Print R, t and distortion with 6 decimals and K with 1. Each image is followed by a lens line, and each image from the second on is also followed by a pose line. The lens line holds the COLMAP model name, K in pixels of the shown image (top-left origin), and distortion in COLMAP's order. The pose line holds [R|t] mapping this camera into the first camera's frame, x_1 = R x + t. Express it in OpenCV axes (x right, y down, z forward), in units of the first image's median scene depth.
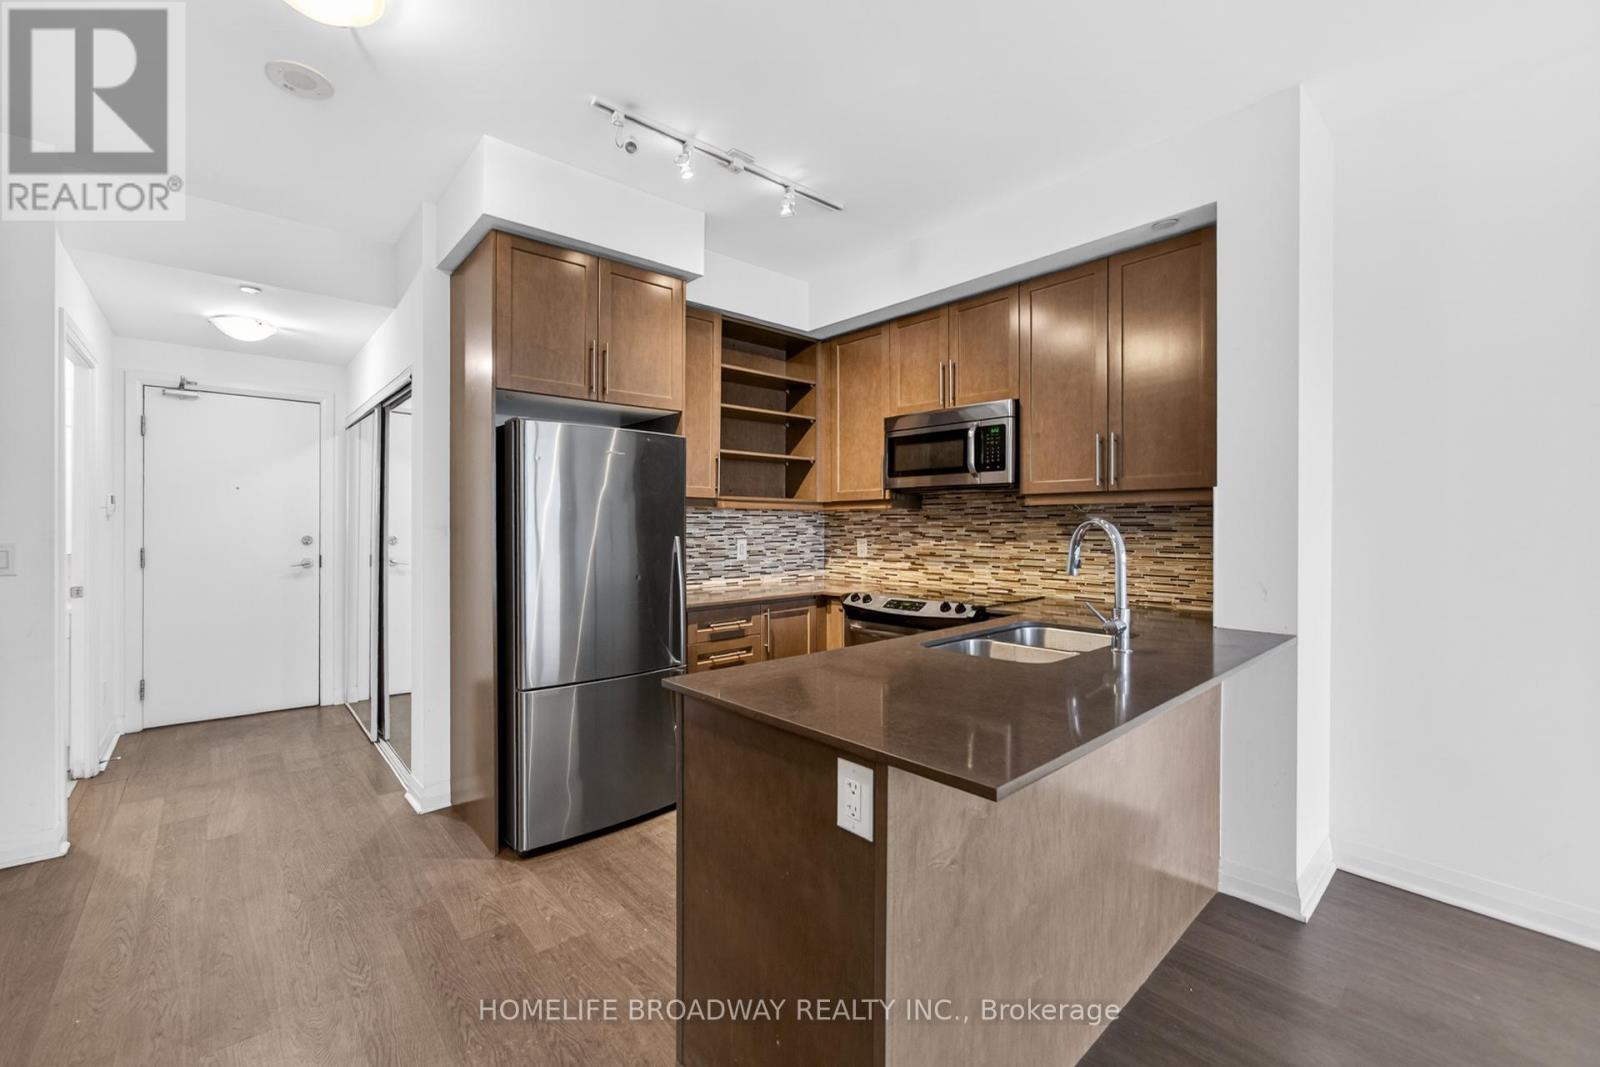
lens RADIAL K [[659.9, 0, 757.2], [0, 659.9, 530.5], [0, 0, 1]] dist [-0.032686, 0.010543]
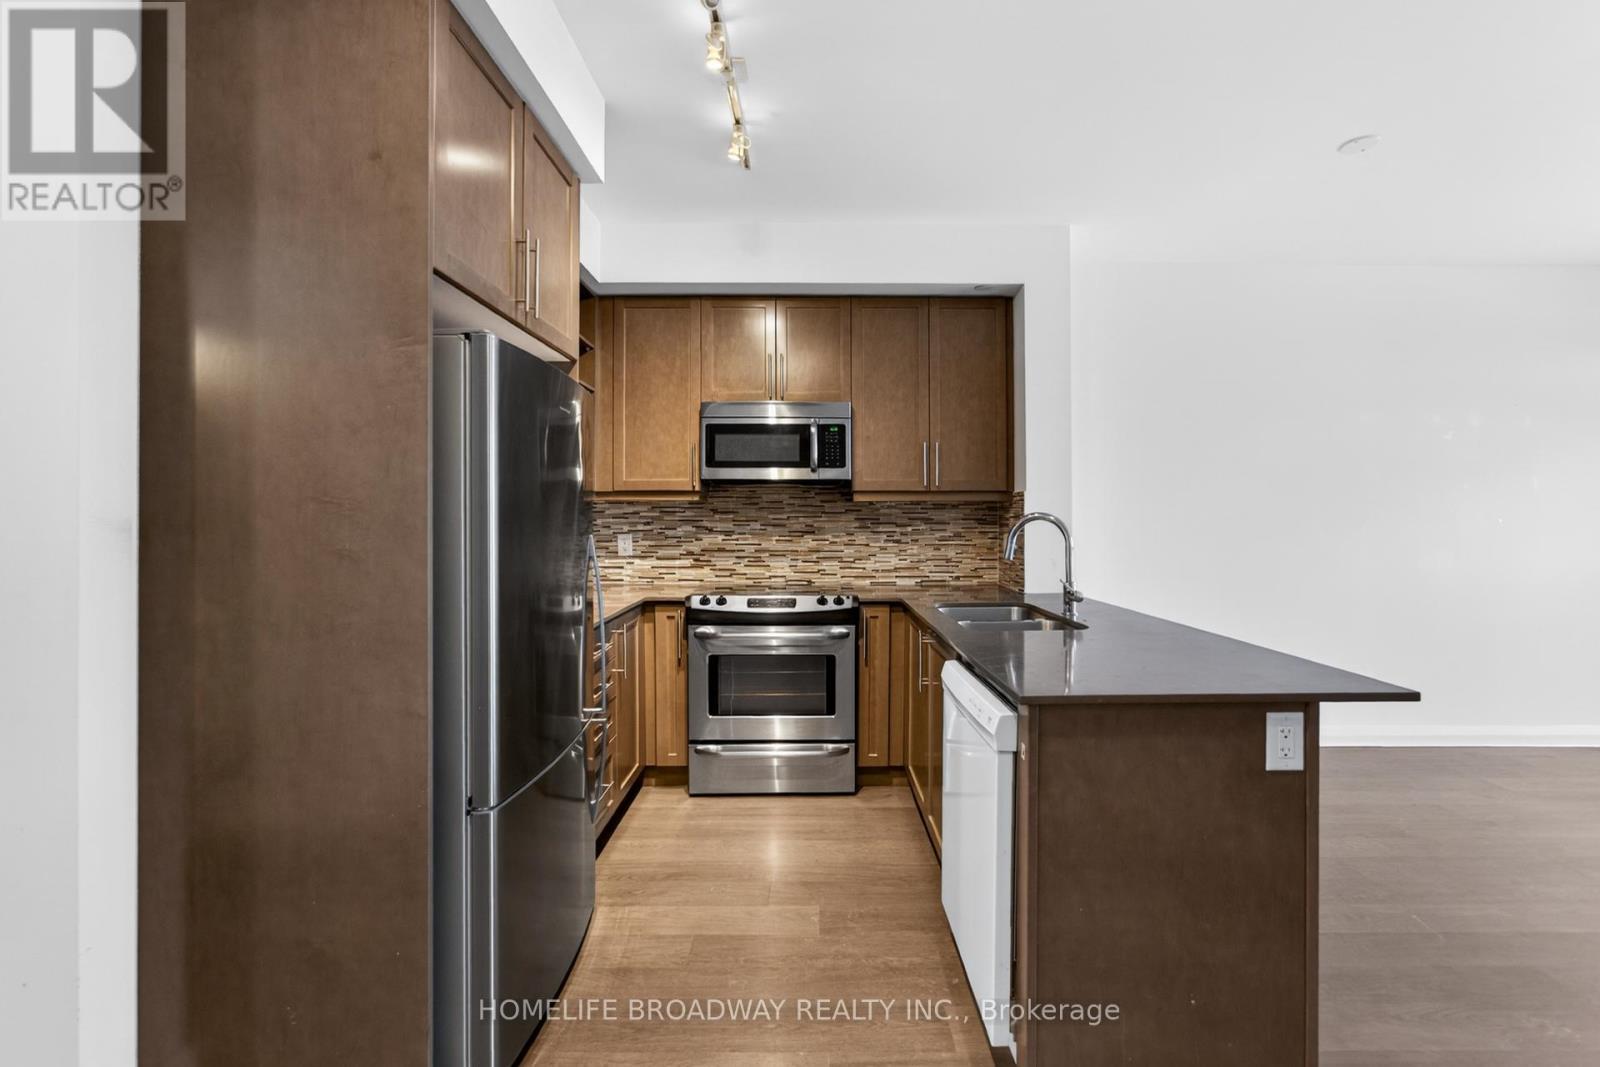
lens RADIAL K [[685.3, 0, 820.0], [0, 685.3, 520.1], [0, 0, 1]] dist [-0.024850, 0.001733]
pose [[0.630951, -0.001120, 0.775822, -0.439606], [0.005135, 0.999983, -0.002732, -0.003342], [-0.775805, 0.005707, 0.630947, 0.276221]]
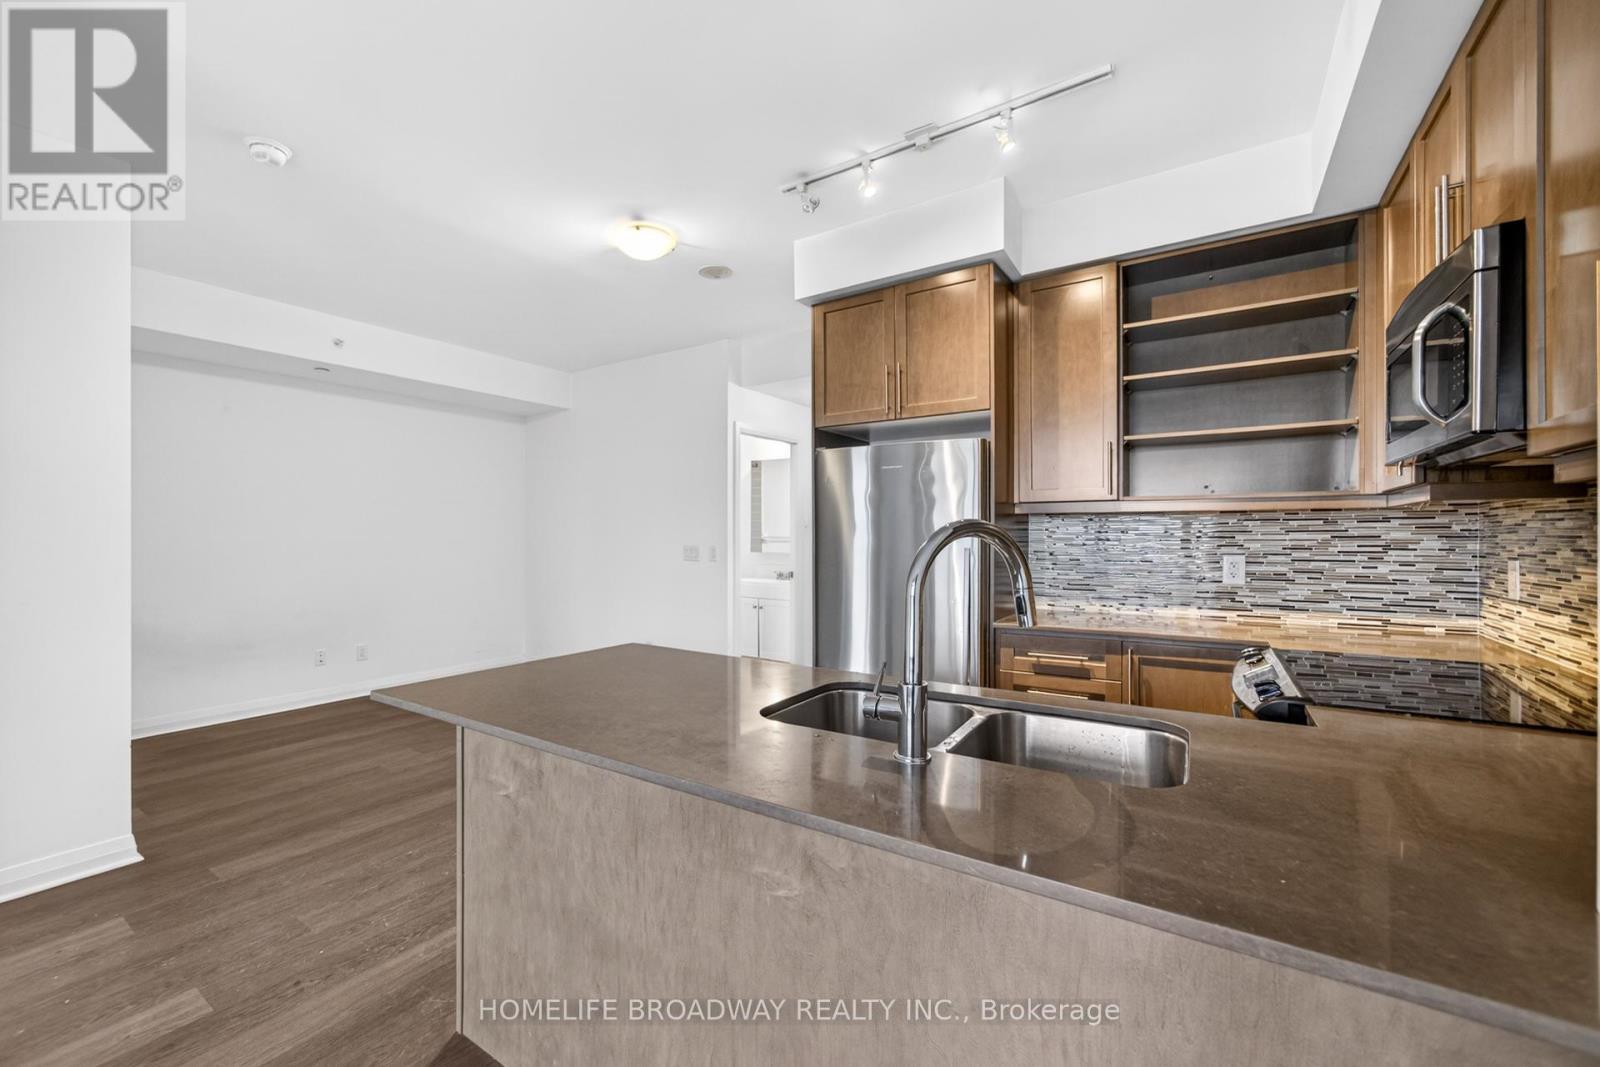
lens RADIAL K [[659.9, 0, 744.3], [0, 659.9, 530.8], [0, 0, 1]] dist [-0.032686, 0.010543]
pose [[0.251823, -0.008510, -0.967736, 0.561151], [-0.006296, 0.999926, -0.010432, -0.002082], [0.967753, 0.008720, 0.251751, 0.380191]]
